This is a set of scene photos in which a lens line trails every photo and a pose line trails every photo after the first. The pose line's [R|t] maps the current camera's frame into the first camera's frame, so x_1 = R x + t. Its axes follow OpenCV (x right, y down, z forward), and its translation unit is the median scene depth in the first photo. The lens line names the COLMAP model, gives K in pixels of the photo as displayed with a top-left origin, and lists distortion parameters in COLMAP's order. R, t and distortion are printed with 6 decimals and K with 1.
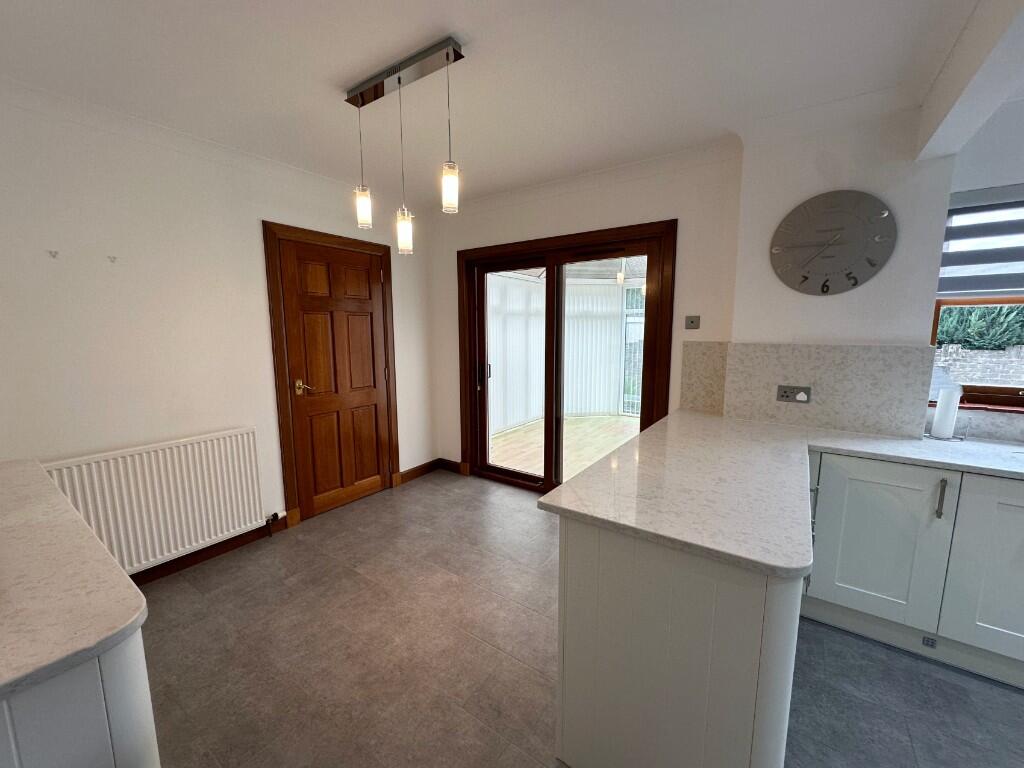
lens RADIAL K [[406.7, 0, 513.4], [0, 406.7, 385.8], [0, 0, 1]] dist [0.000941, 0.000134]
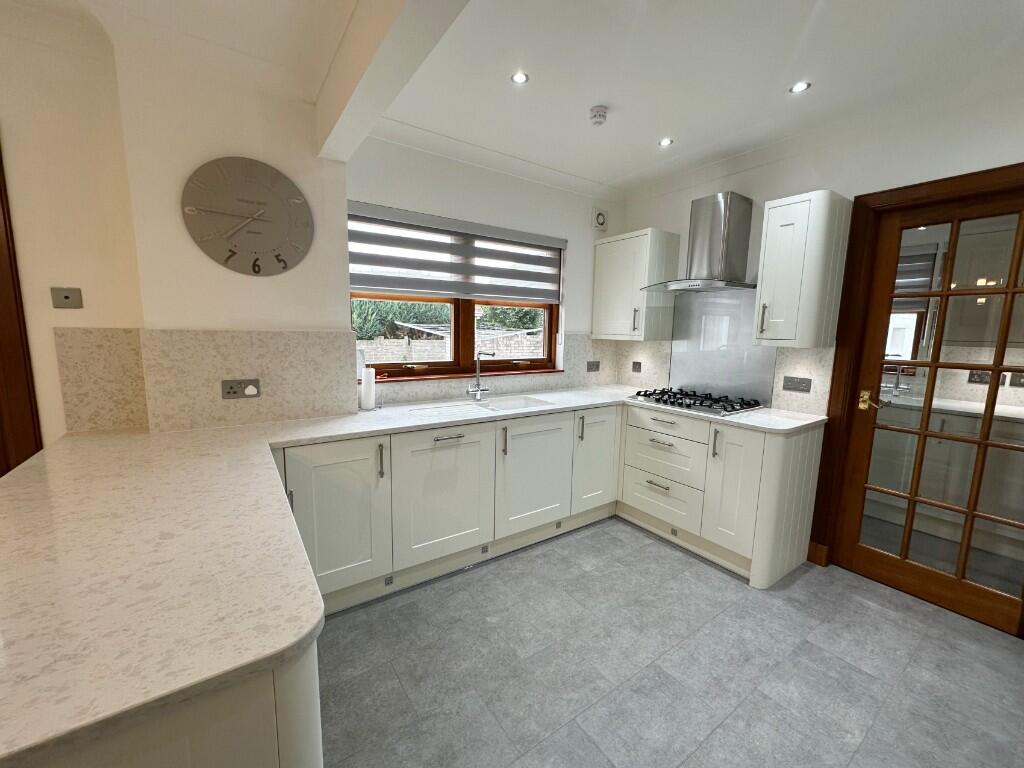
lens RADIAL K [[406.7, 0, 512.1], [0, 406.7, 385.1], [0, 0, 1]] dist [0.000941, 0.000134]
pose [[0.345755, -0.119557, 0.930677, 0.094798], [0.109616, 0.990205, 0.086481, 0.001355], [-0.931900, 0.072115, 0.355474, 0.175226]]
